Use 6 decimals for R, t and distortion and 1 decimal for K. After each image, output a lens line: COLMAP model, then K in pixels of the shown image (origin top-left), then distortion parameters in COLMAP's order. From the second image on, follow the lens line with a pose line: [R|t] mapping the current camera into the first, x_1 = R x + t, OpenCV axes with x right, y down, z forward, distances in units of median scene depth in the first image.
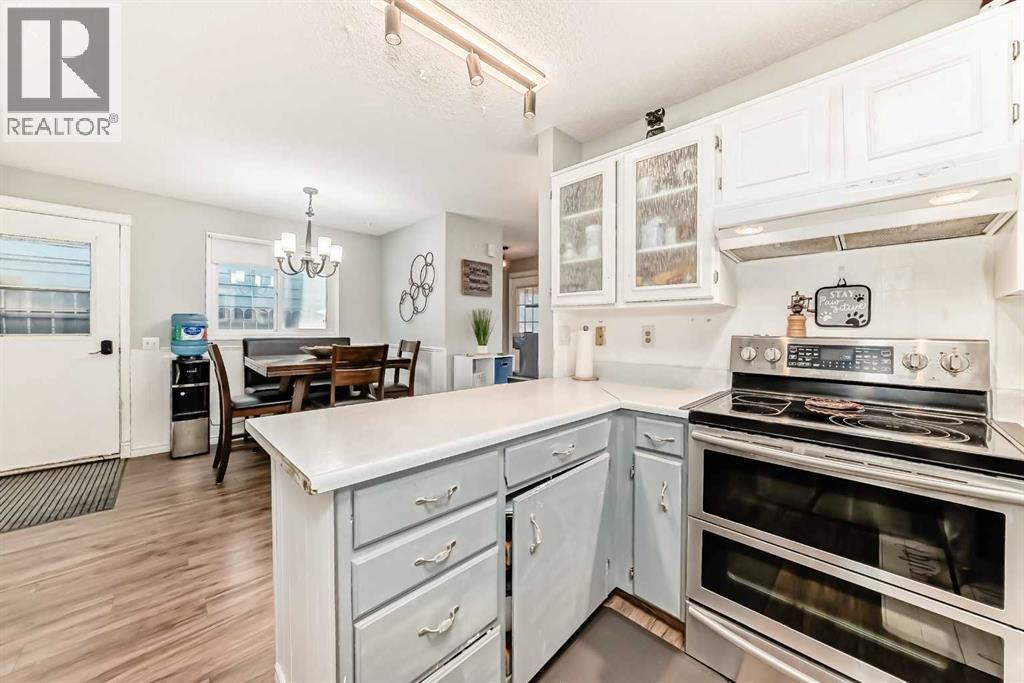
lens RADIAL K [[363.8, 0, 510.5], [0, 363.8, 333.0], [0, 0, 1]] dist [-0.016701, 0.001252]
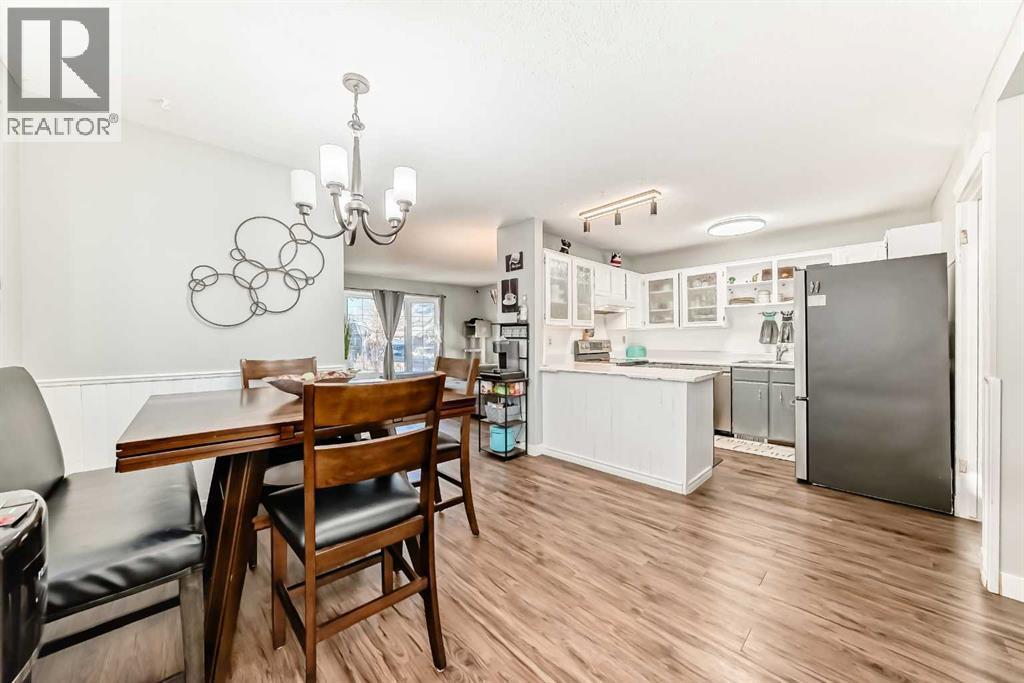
lens RADIAL K [[363.8, 0, 514.7], [0, 363.8, 339.1], [0, 0, 1]] dist [-0.016701, 0.001252]
pose [[0.010614, -0.008440, 0.999908, -1.811249], [0.014202, 0.999865, 0.008289, -0.025227], [-0.999843, 0.014113, 0.010733, 1.259789]]
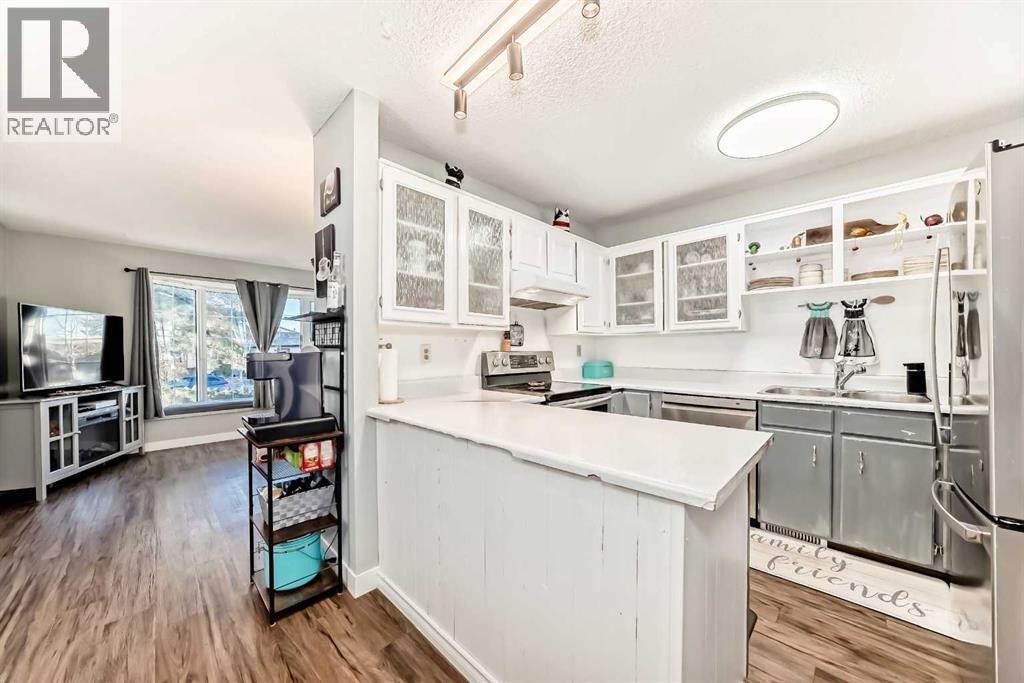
lens RADIAL K [[363.8, 0, 511.7], [0, 363.8, 351.6], [0, 0, 1]] dist [-0.016701, 0.001252]
pose [[-0.013496, -0.012474, 0.999831, -0.793034], [0.012361, 0.999844, 0.012641, -0.008424], [-0.999833, 0.012530, -0.013339, 0.800755]]
